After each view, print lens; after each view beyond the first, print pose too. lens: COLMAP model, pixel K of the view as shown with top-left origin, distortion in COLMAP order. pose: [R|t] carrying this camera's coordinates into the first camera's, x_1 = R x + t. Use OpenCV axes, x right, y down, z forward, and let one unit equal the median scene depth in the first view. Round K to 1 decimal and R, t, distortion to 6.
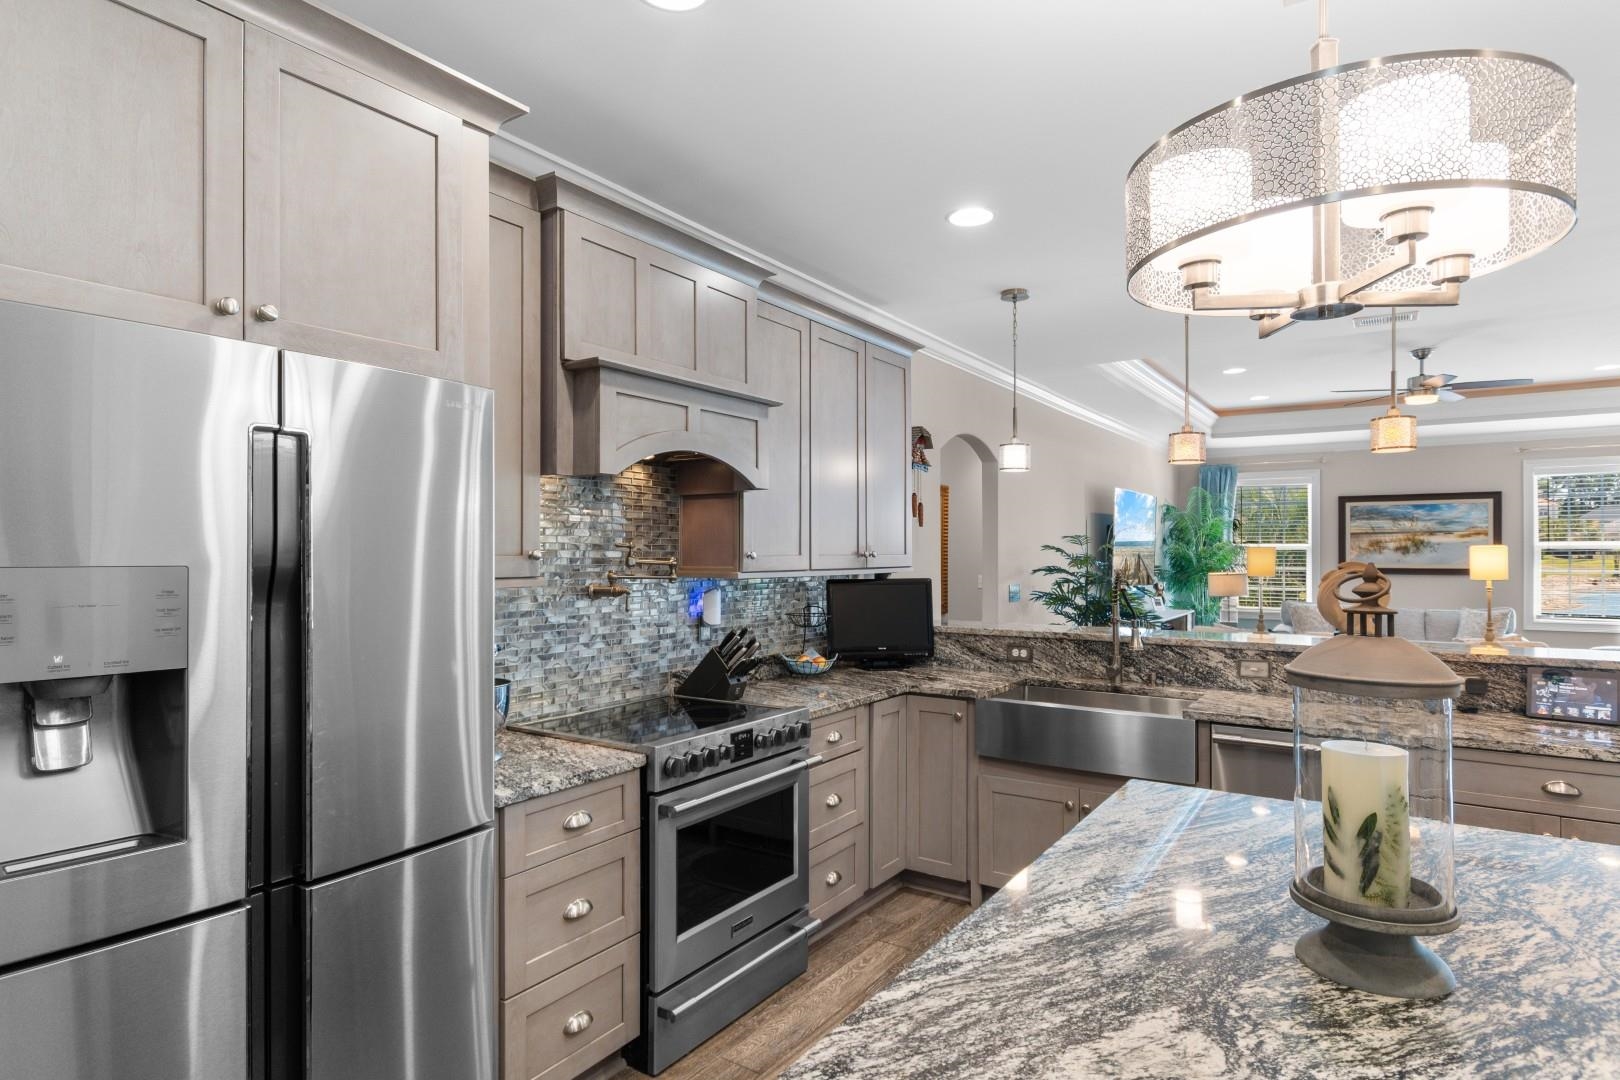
lens RADIAL K [[873.0, 0, 816.0], [0, 873.0, 549.8], [0, 0, 1]] dist [0.003307, -0.010938]
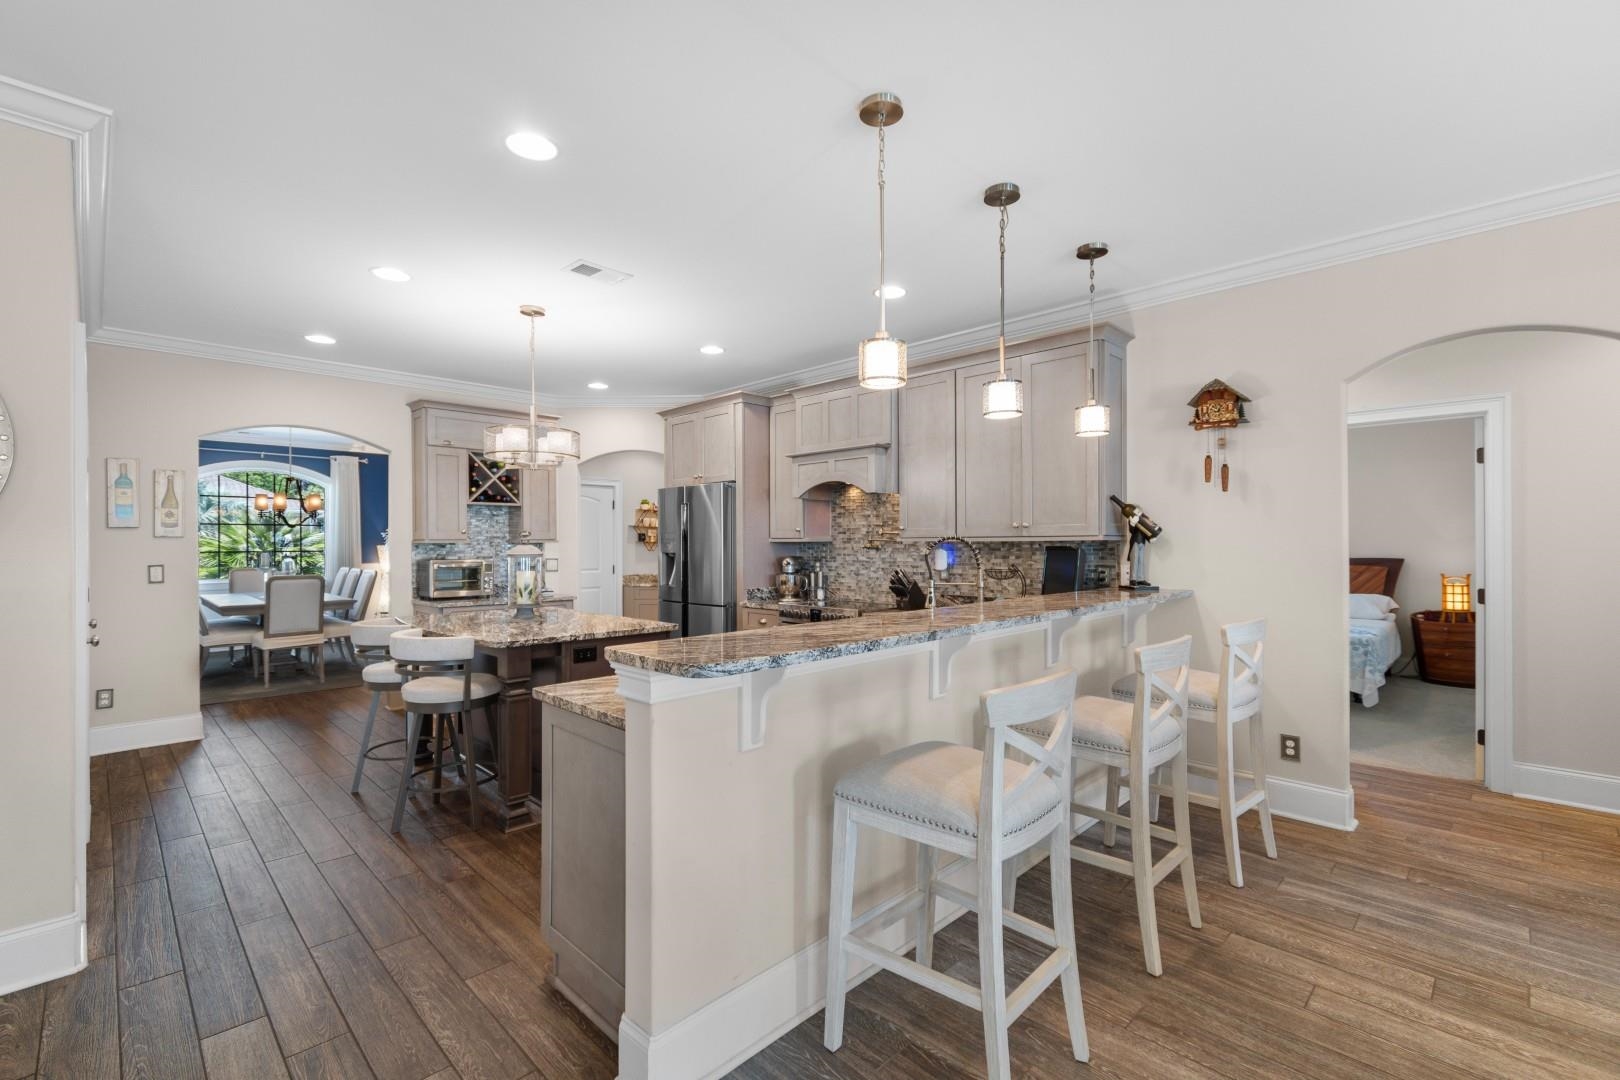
lens RADIAL K [[715.9, 0, 814.1], [0, 715.9, 547.3], [0, 0, 1]] dist [0.000315, -0.000044]
pose [[-0.188587, 0.008802, -0.982017, 1.452951], [0.006967, 0.999947, 0.007625, 0.034207], [0.982032, -0.005404, -0.188638, 1.160767]]
